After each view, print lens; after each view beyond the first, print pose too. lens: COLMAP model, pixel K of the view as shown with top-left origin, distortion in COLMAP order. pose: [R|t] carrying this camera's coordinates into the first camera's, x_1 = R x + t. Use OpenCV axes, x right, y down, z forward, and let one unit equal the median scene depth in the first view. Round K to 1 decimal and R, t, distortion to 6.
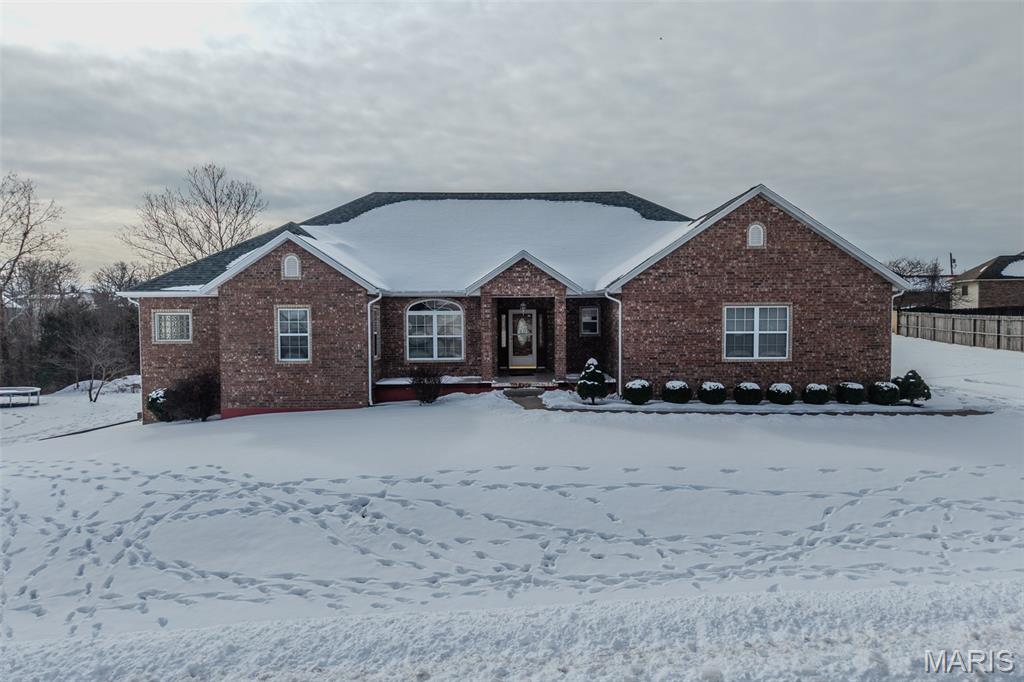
lens RADIAL K [[683.0, 0, 512.0], [0, 683.0, 341.0], [0, 0, 1]] dist [0.055416, -0.086408]
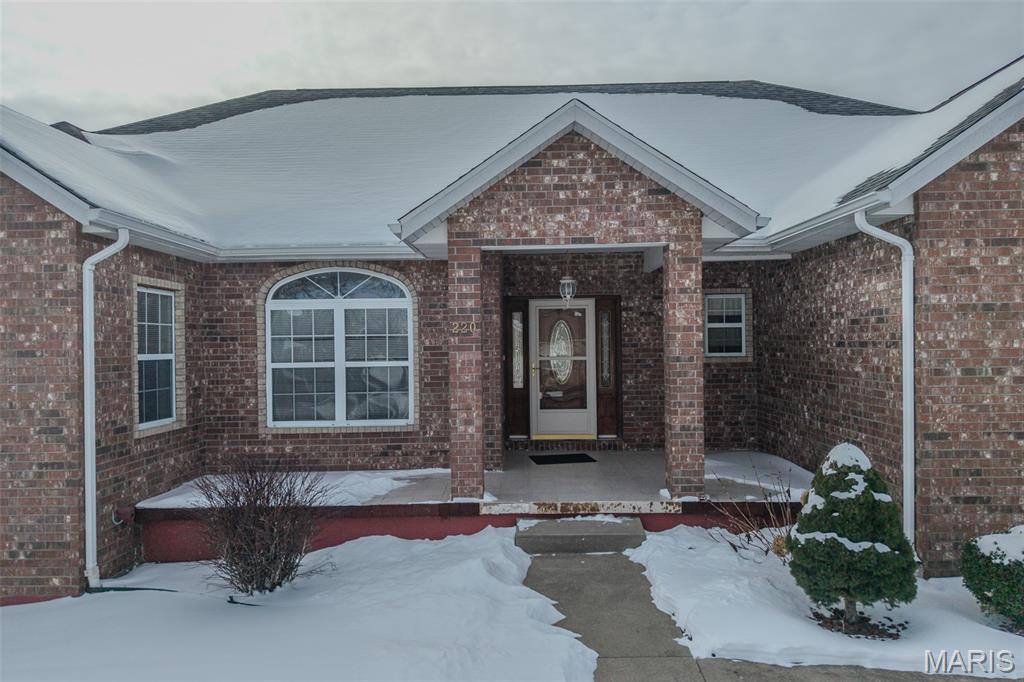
lens RADIAL K [[683.0, 0, 512.0], [0, 683.0, 341.0], [0, 0, 1]] dist [0.055416, -0.086408]
pose [[0.999608, -0.007444, -0.026997, -0.005021], [0.006350, 0.999164, -0.040384, -0.004217], [0.027275, 0.040197, 0.998819, 0.658771]]
